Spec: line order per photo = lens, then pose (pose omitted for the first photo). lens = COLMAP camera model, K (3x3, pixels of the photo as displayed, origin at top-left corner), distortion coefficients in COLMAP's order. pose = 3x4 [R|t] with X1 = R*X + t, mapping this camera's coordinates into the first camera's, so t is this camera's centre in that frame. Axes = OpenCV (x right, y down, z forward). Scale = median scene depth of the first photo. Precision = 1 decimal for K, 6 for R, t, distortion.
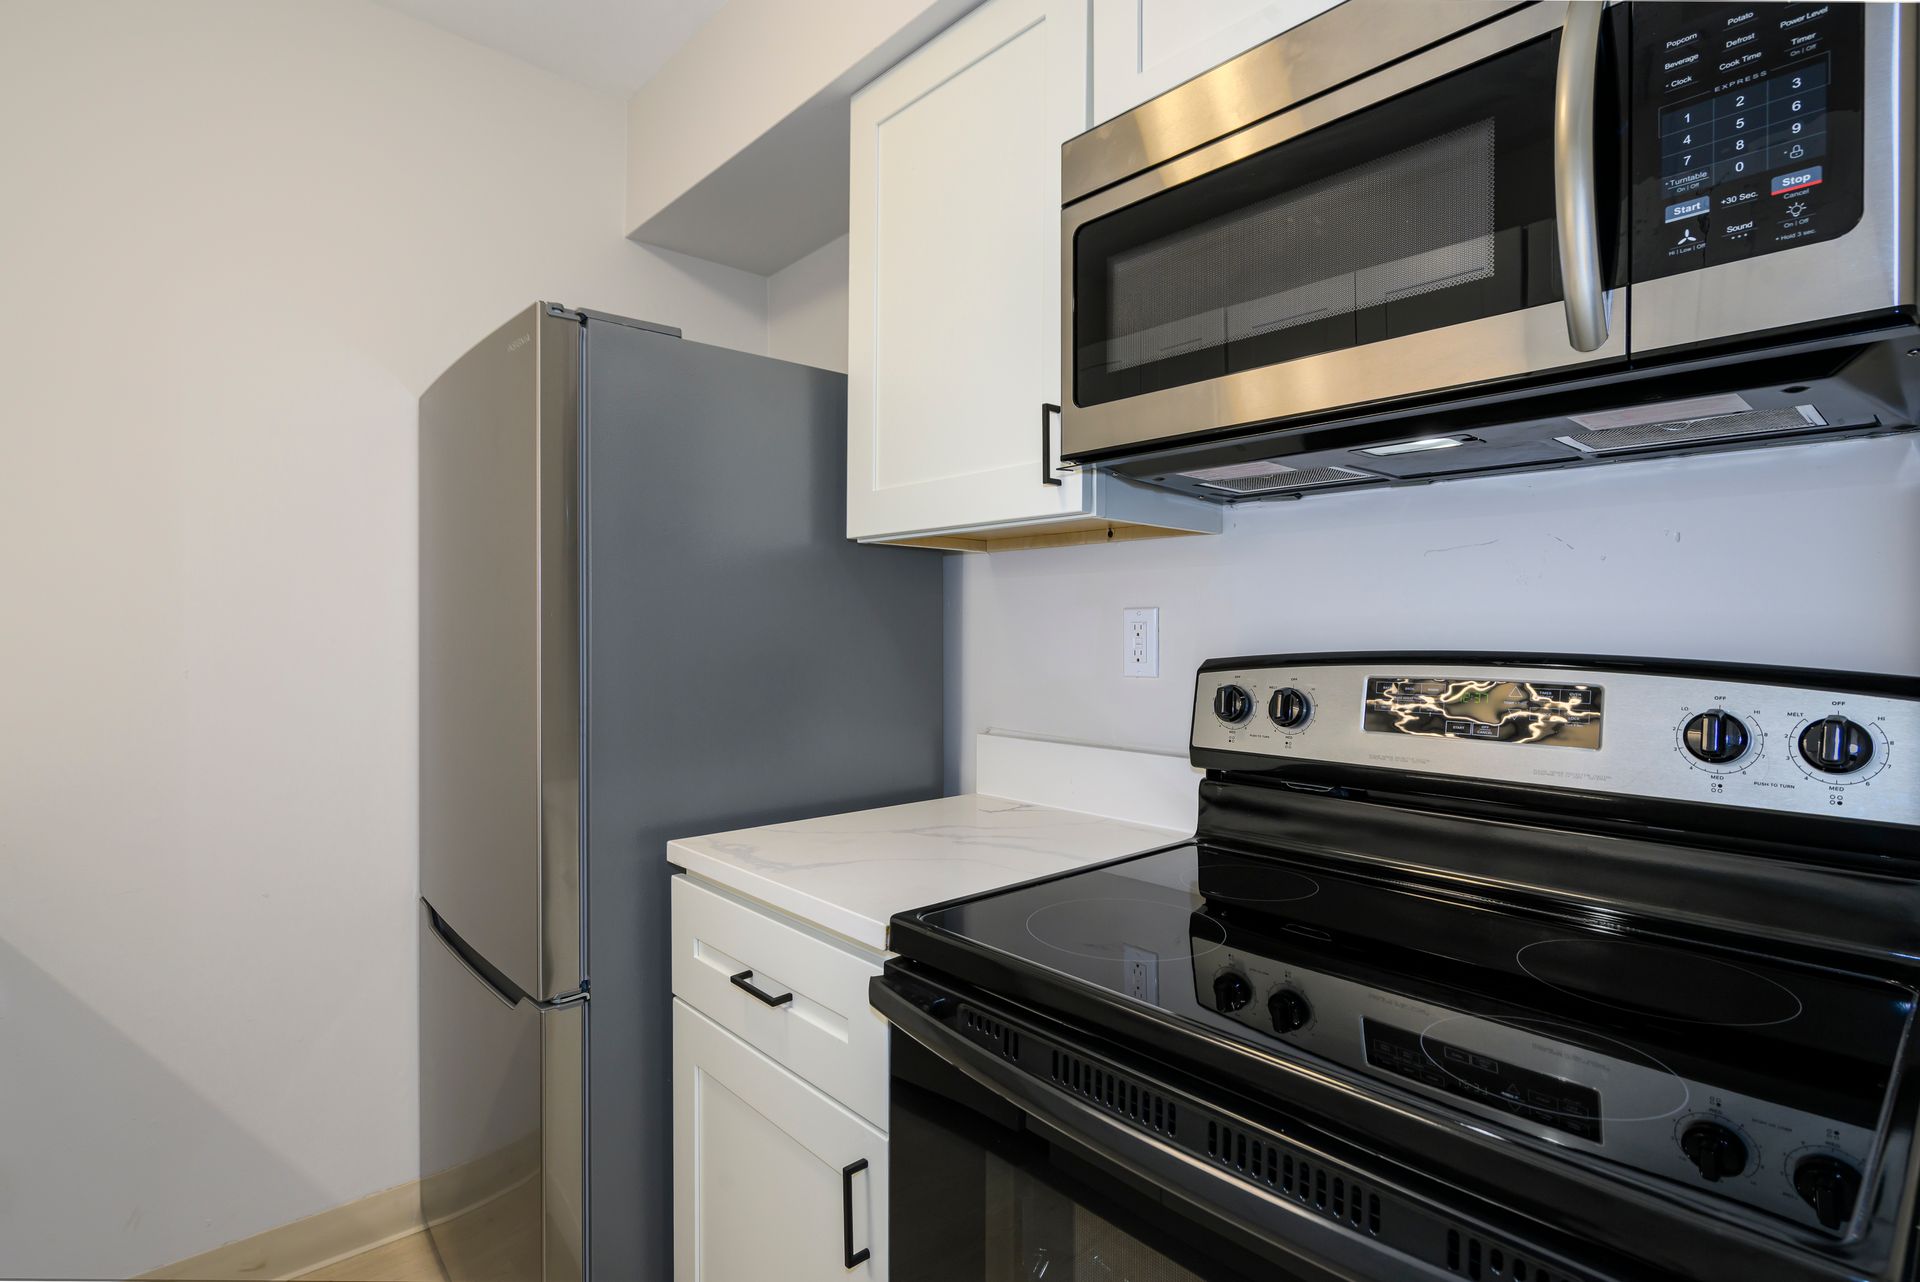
lens RADIAL K [[943.9, 0, 959.8], [0, 943.9, 637.0], [0, 0, 1]] dist [-0.000660, -0.000588]
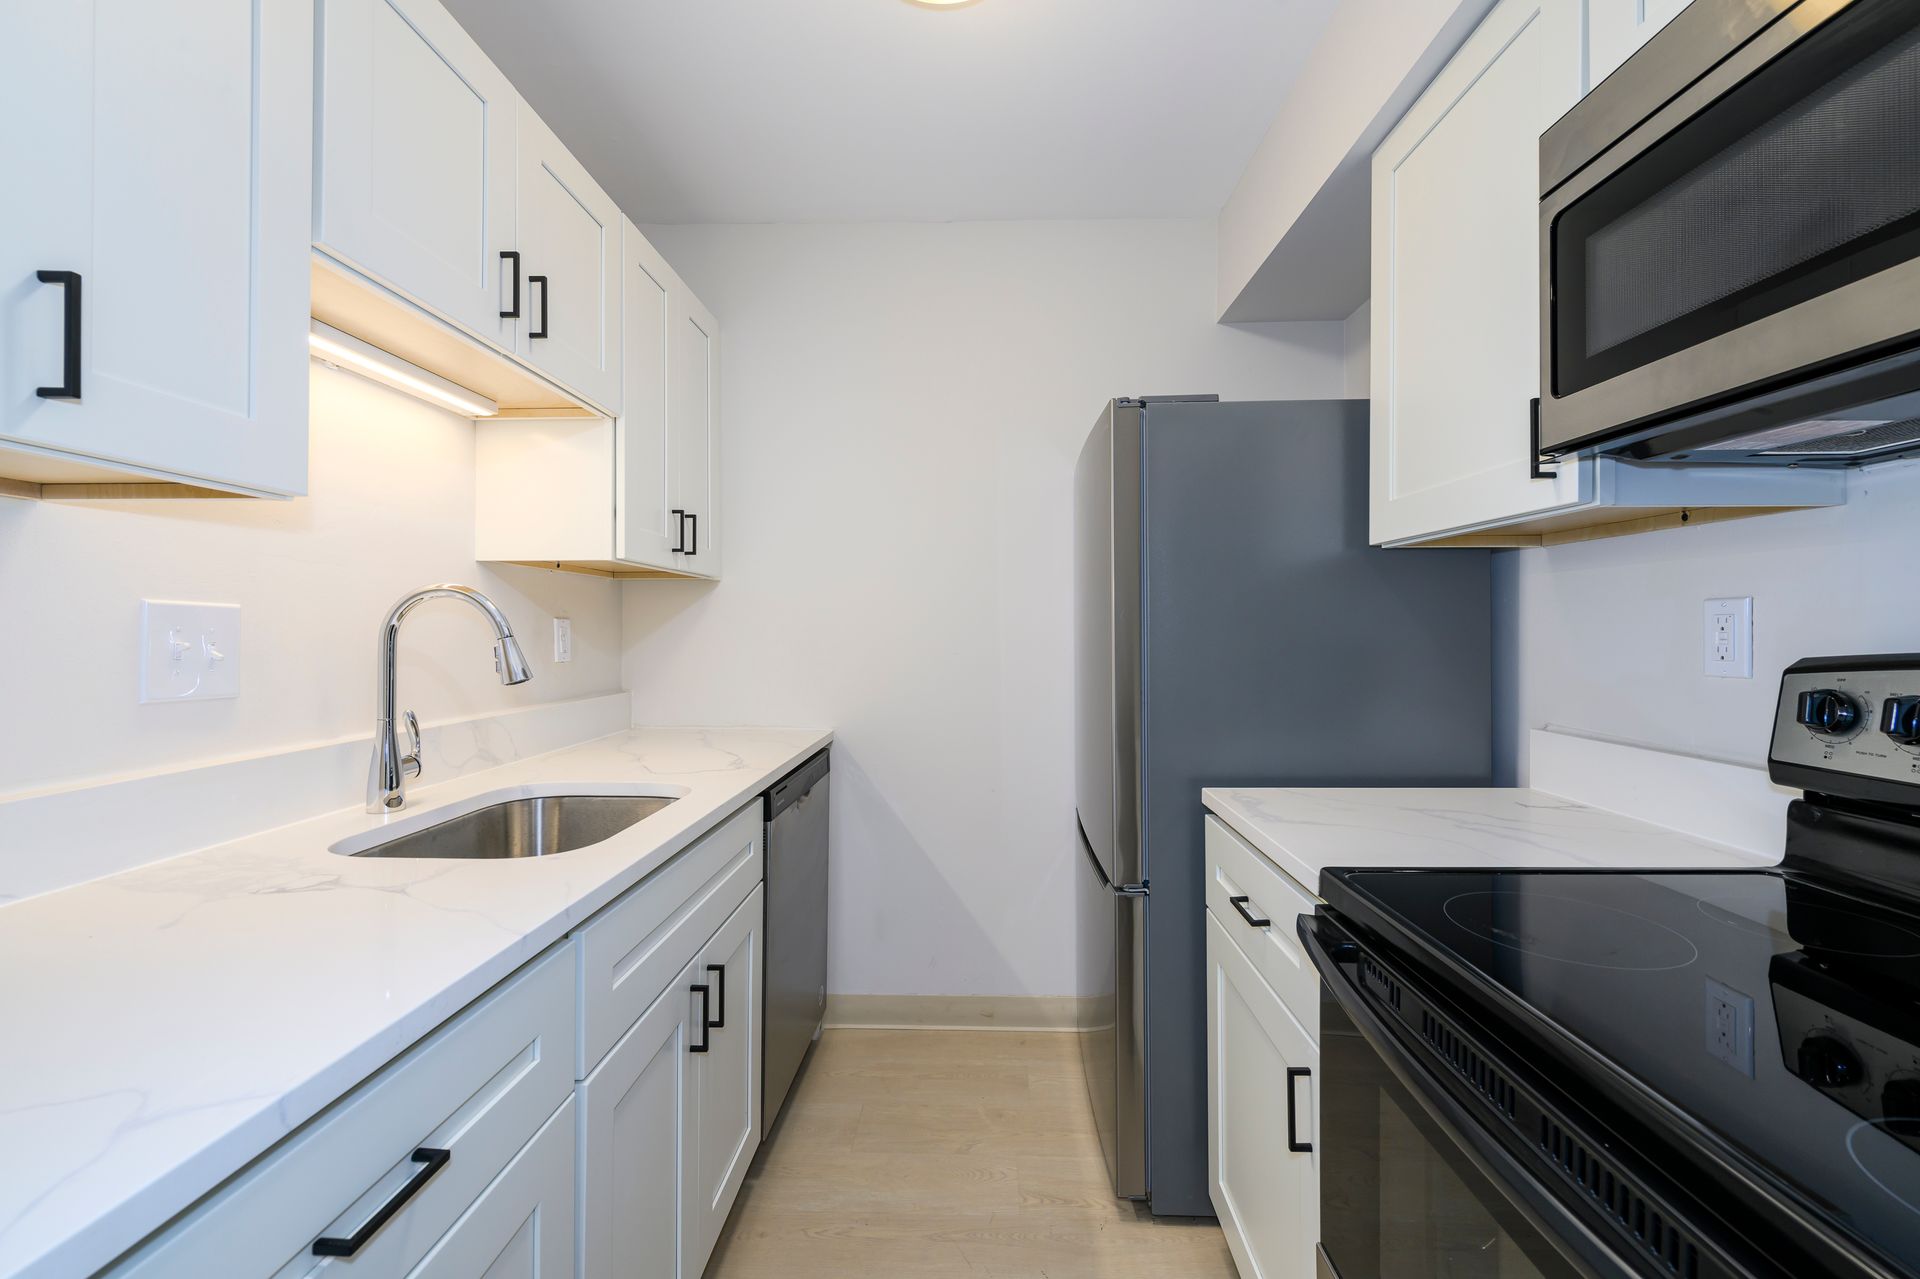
lens RADIAL K [[777.5, 0, 969.2], [0, 777.5, 634.9], [0, 0, 1]] dist [-0.001545, -0.000438]
pose [[0.725744, 0.000279, -0.687965, 0.202916], [0.001465, 0.999997, 0.001950, 0.000813], [0.687963, -0.002424, 0.725741, -0.007688]]
